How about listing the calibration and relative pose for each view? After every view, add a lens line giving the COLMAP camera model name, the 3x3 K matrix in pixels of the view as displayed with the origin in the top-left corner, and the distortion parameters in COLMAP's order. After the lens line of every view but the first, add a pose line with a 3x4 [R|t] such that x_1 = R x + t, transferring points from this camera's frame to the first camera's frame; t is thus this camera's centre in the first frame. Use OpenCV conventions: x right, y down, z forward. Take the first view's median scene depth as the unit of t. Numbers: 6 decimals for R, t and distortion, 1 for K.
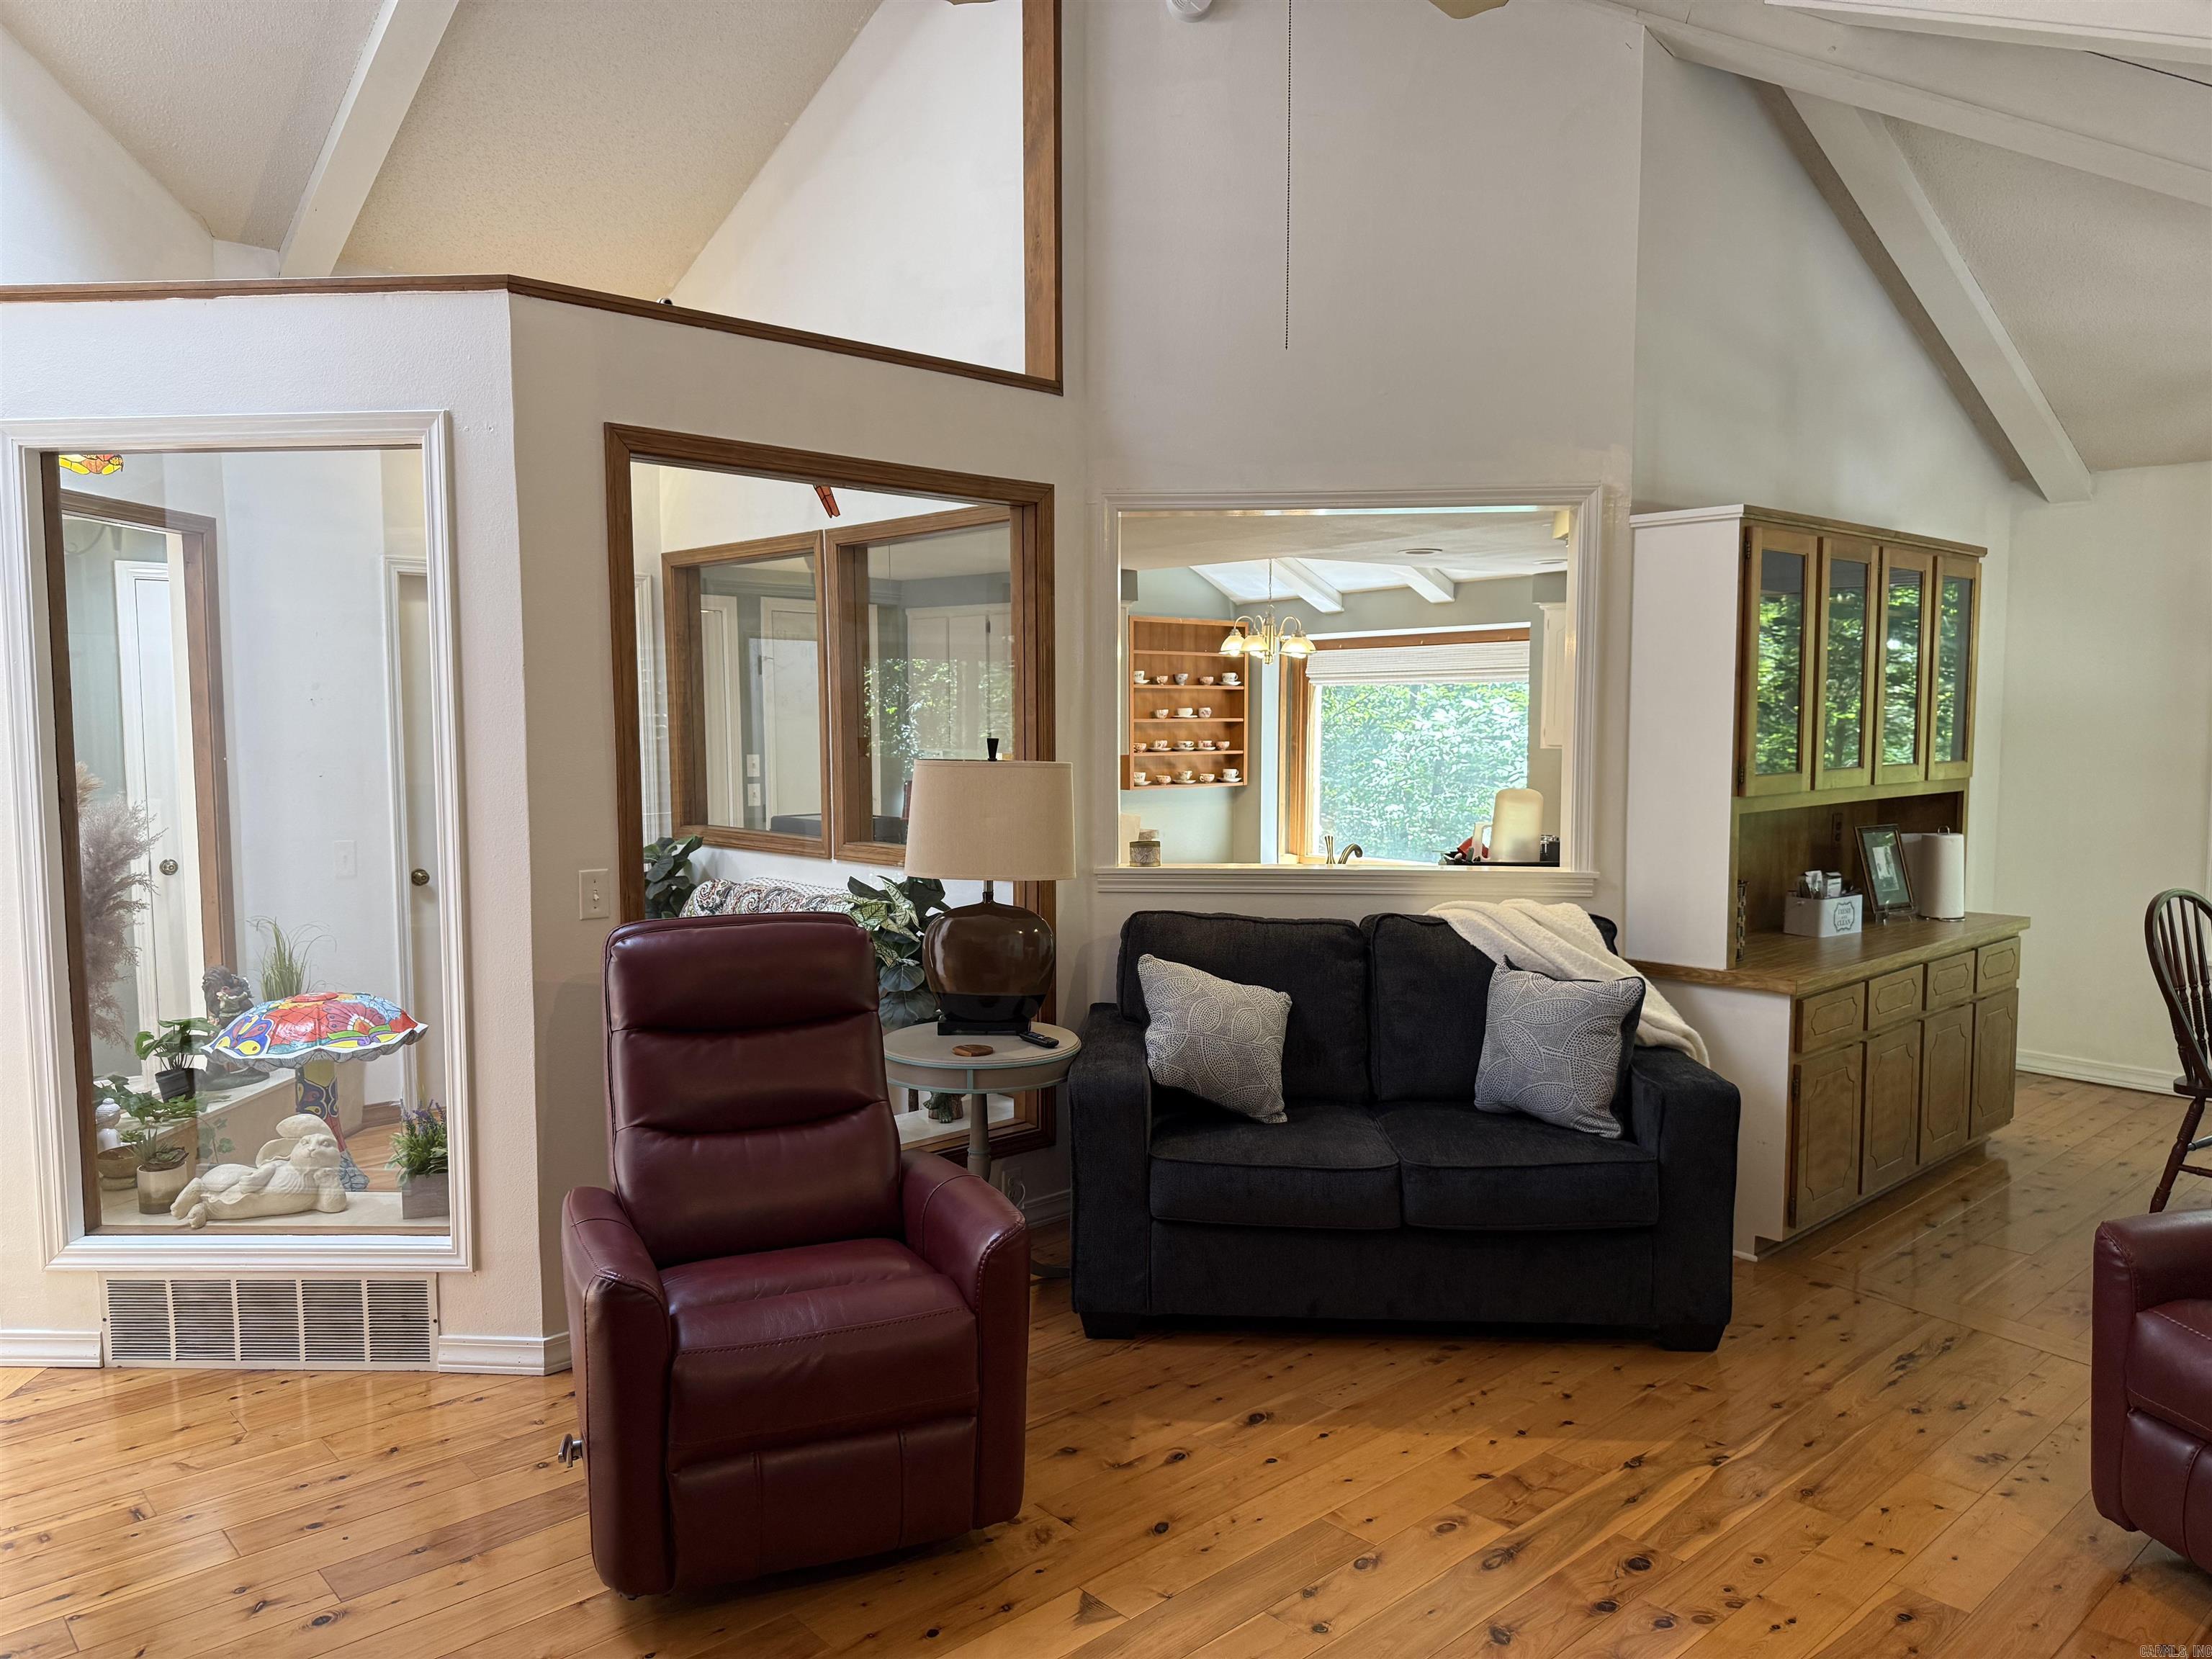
lens RADIAL K [[1560.3, 0, 1112.1], [0, 1560.3, 833.2], [0, 0, 1]] dist [0.017811, -0.030080]
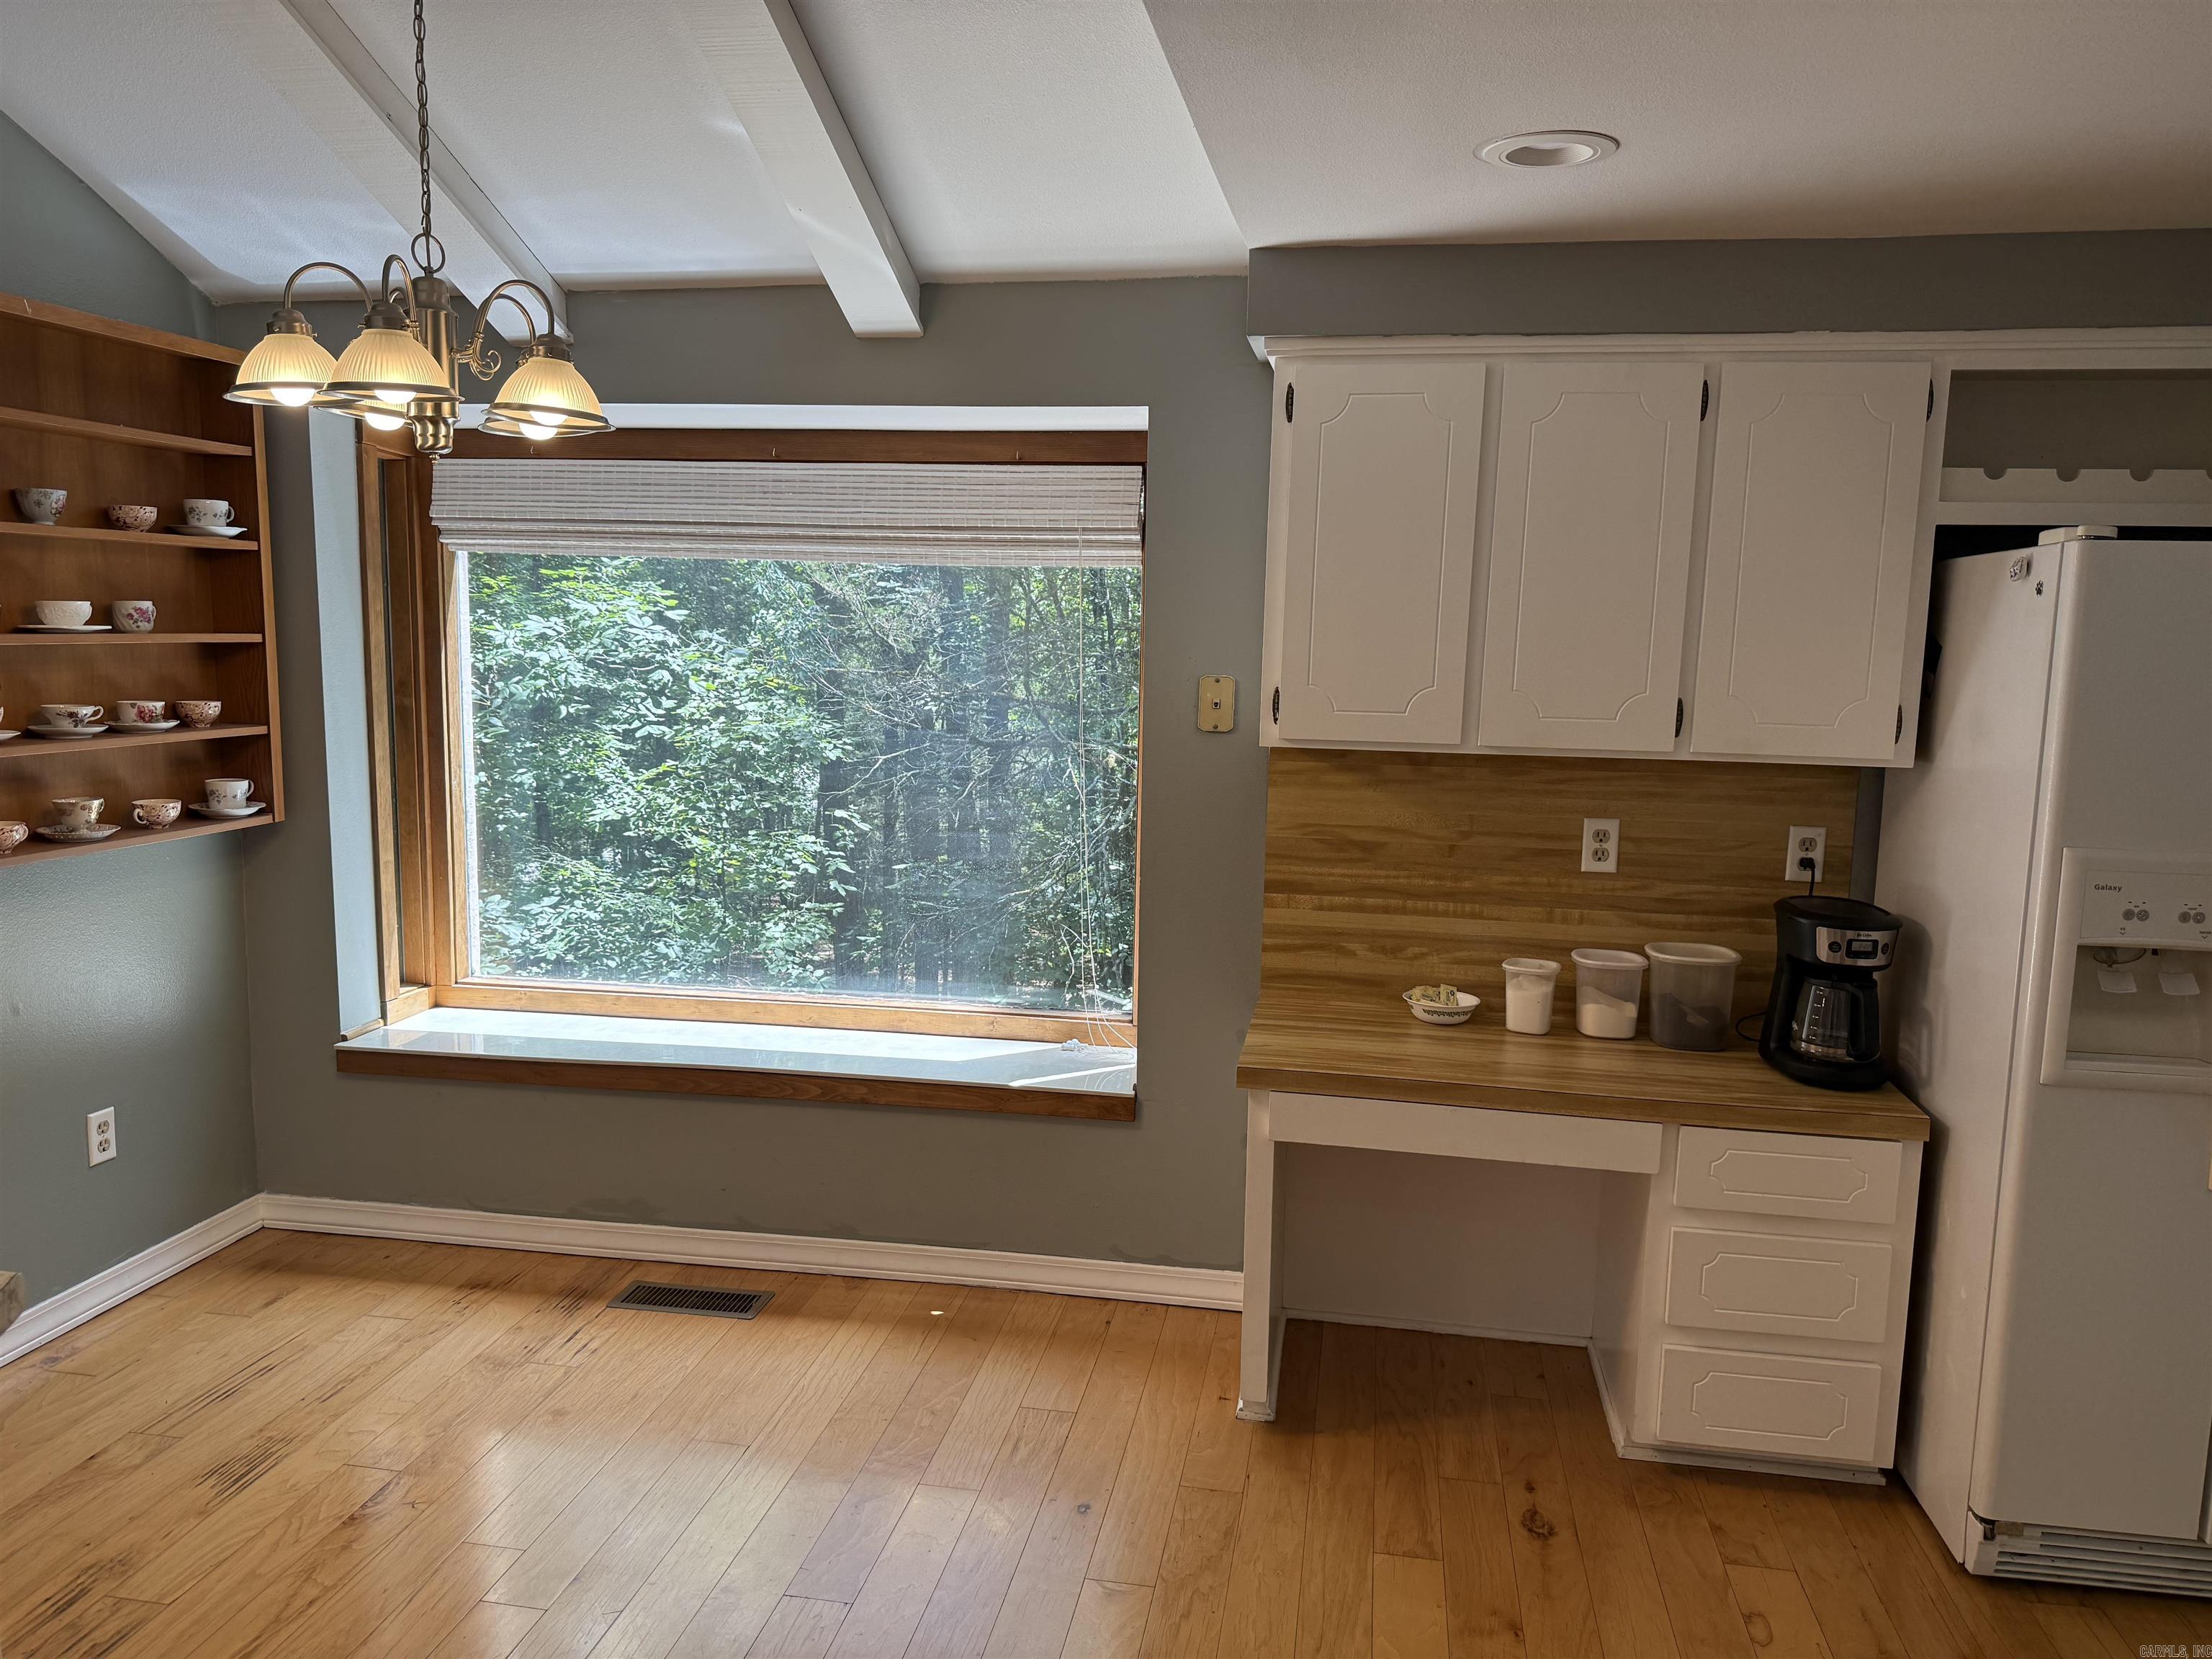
lens RADIAL K [[1560.3, 0, 1124.4], [0, 1560.3, 863.5], [0, 0, 1]] dist [0.017811, -0.030080]
pose [[0.786035, -0.075463, 0.613559, 0.017164], [0.022513, 0.995357, 0.093580, -0.050996], [-0.617772, -0.059744, 0.784084, 0.605212]]
